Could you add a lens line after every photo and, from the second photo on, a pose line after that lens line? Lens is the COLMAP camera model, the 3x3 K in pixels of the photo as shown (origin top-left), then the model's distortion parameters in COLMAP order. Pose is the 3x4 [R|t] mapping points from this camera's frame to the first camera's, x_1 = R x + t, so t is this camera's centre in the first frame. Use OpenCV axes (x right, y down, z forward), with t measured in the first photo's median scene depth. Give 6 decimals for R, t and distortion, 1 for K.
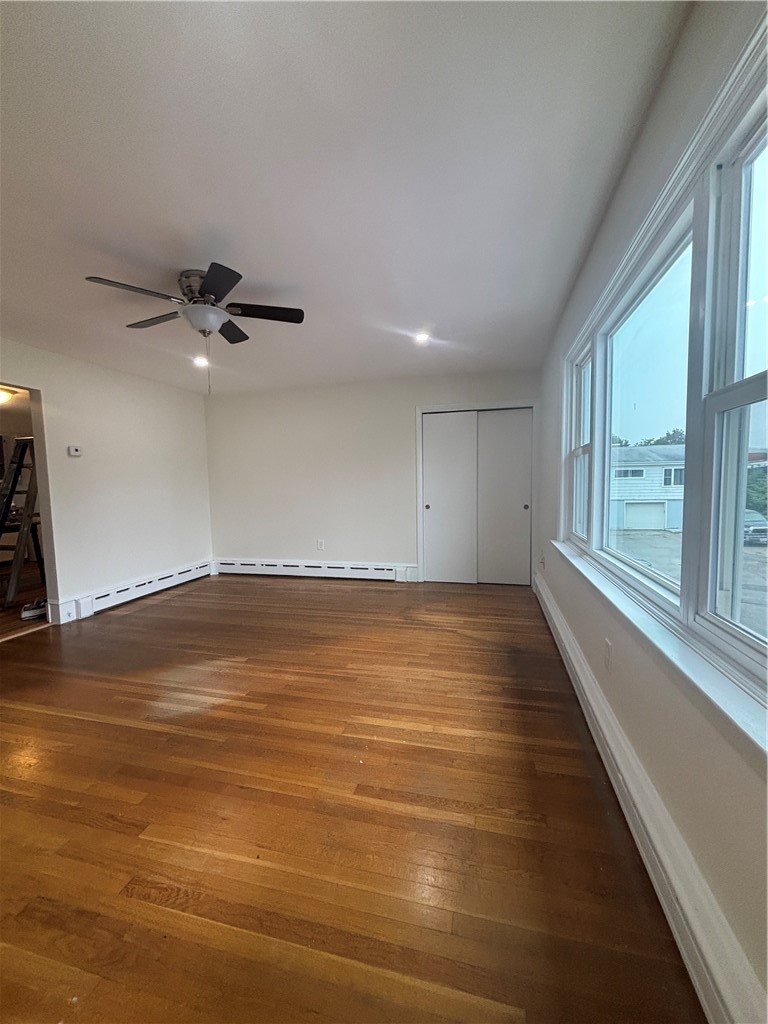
lens RADIAL K [[412.6, 0, 380.1], [0, 412.6, 507.2], [0, 0, 1]] dist [0.004131, 0.000444]
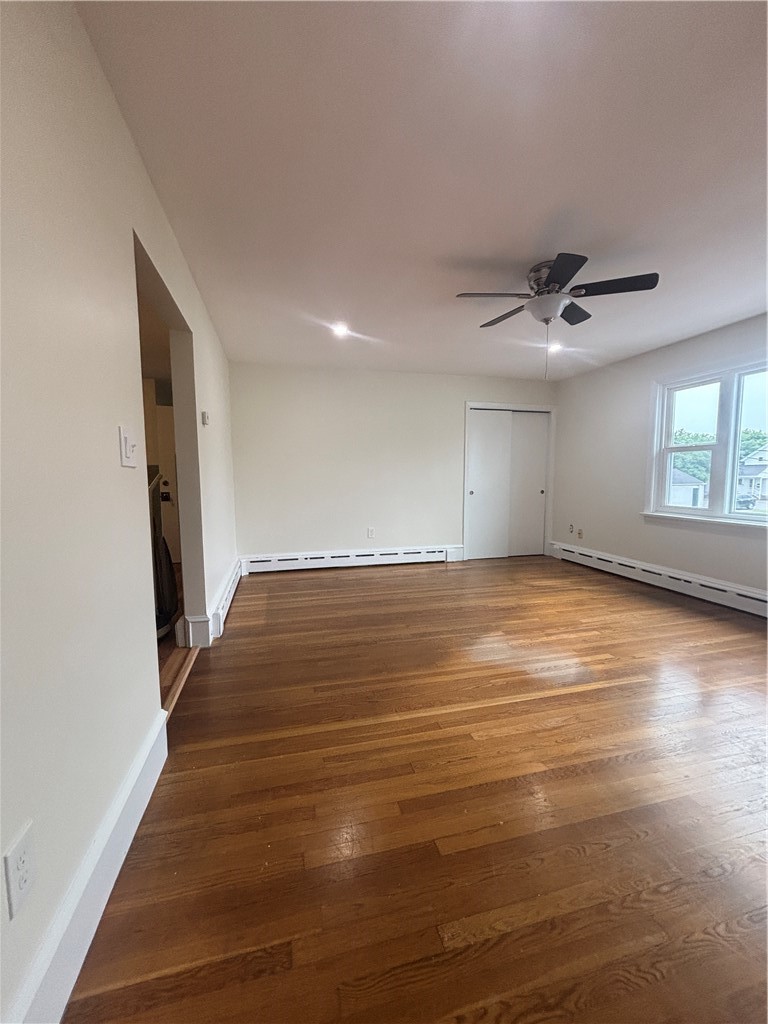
lens RADIAL K [[412.9, 0, 387.4], [0, 412.9, 508.7], [0, 0, 1]] dist [0.002271, 0.000004]
pose [[0.869497, -0.024319, 0.493340, -0.943452], [0.015294, 0.999634, 0.022322, 0.020914], [-0.493702, -0.011864, 0.869550, 0.200905]]
